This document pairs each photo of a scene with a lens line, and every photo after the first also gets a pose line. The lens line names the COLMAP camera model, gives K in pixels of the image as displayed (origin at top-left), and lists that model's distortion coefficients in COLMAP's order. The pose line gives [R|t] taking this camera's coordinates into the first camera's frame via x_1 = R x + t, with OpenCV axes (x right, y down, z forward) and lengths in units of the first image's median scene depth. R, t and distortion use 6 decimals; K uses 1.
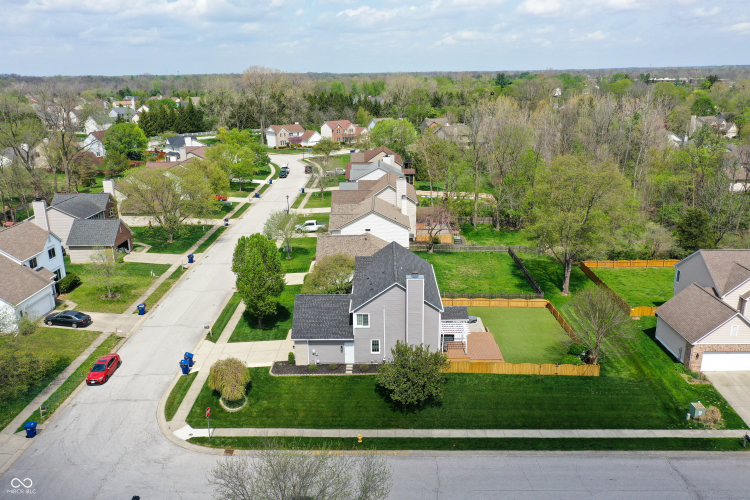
lens RADIAL K [[590.5, 0, 375.0], [0, 590.5, 250.0], [0, 0, 1]] dist [-0.001708, -0.004392]
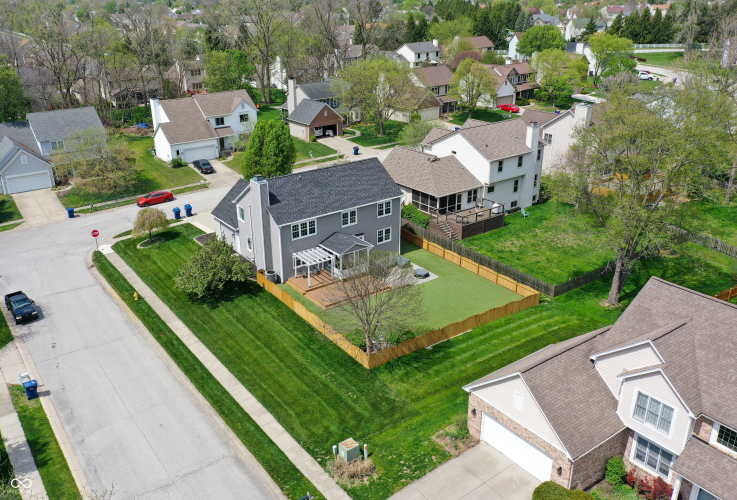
lens RADIAL K [[621.7, 0, 348.3], [0, 621.7, 264.9], [0, 0, 1]] dist [0.004958, 0.001032]
pose [[0.589881, 0.329726, -0.737103, 0.946202], [-0.221450, 0.943891, 0.245009, -0.103865], [0.776531, 0.018705, 0.629802, 0.503535]]
